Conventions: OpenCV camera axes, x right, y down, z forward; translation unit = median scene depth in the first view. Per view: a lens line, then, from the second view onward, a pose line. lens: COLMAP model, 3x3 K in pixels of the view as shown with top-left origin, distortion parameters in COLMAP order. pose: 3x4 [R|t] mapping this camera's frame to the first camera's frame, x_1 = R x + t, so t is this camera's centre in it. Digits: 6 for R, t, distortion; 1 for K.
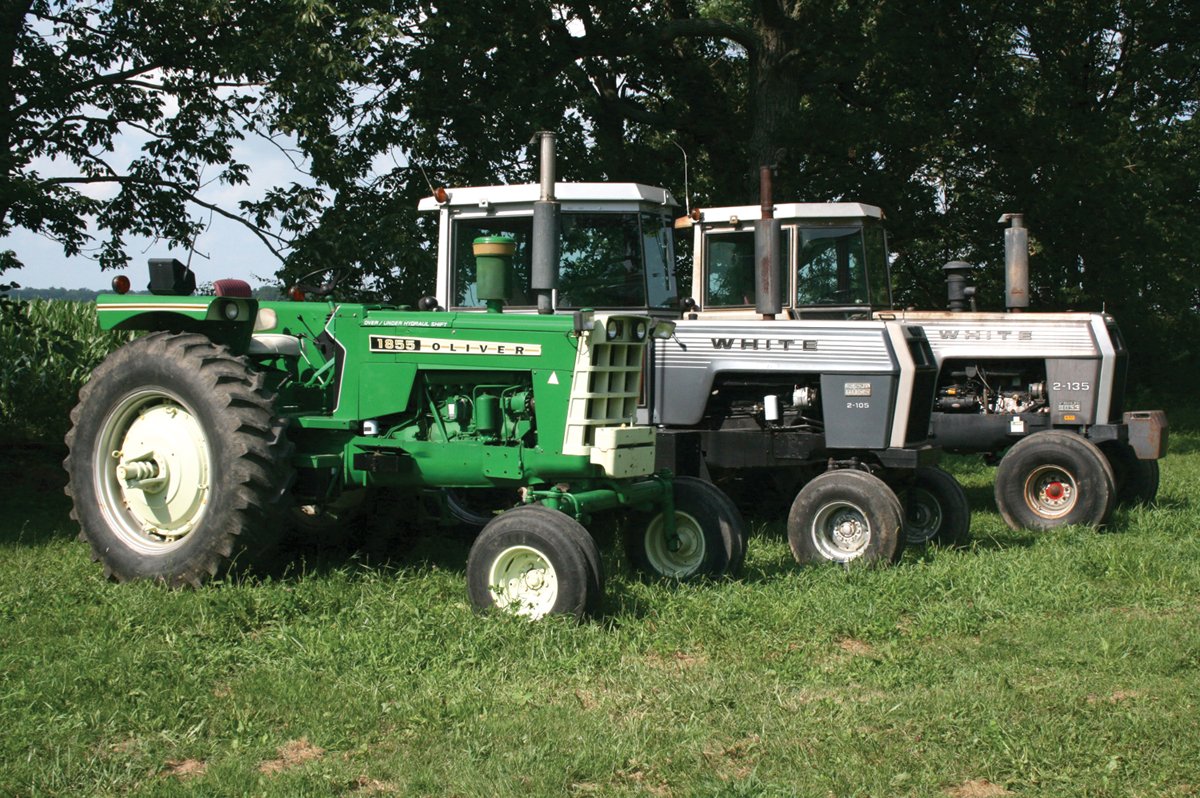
lens RADIAL K [[2552.0, 0, 594.9], [0, 2552.0, 392.6], [0, 0, 1]] dist [0.058564, 0.000000]
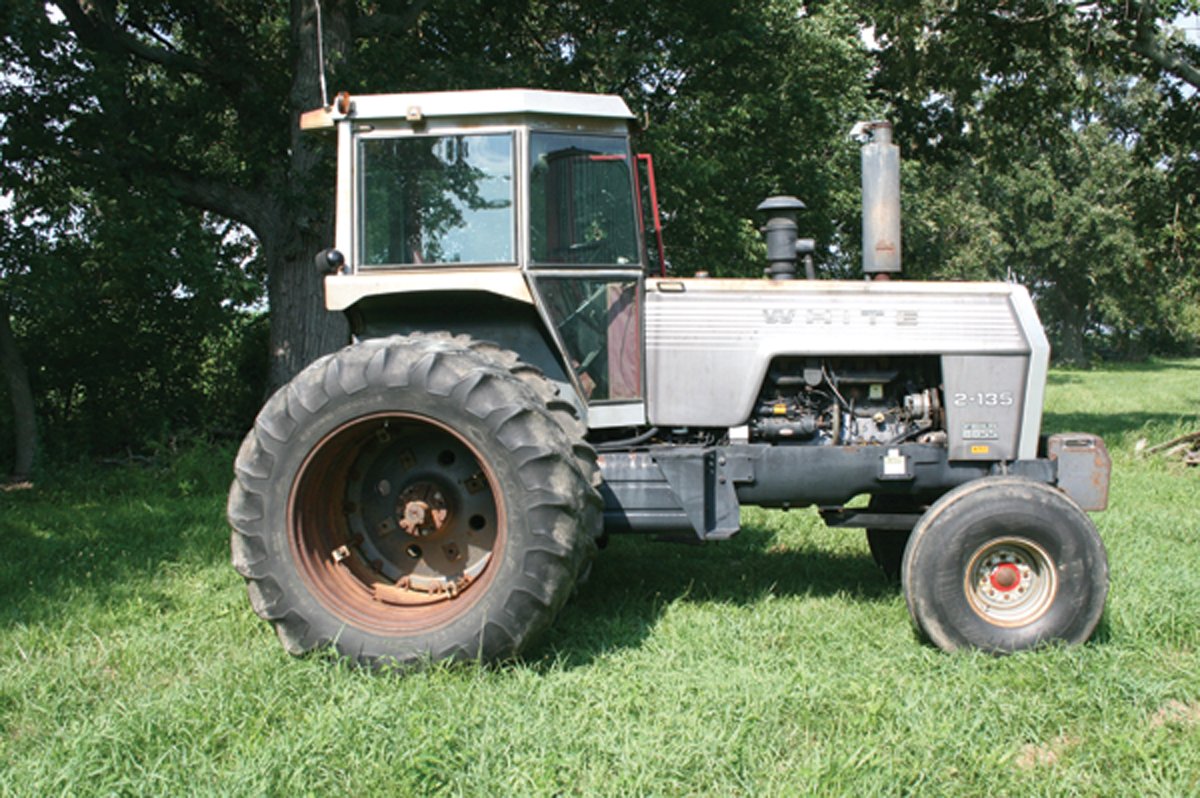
lens RADIAL K [[1529.5, 0, 677.4], [0, 1529.5, 407.5], [0, 0, 1]] dist [-0.102878, 0.000000]
pose [[0.915402, -0.020014, 0.402042, -0.030101], [0.010786, 0.999624, 0.025203, -0.010452], [-0.402395, -0.018734, 0.915274, 0.679631]]
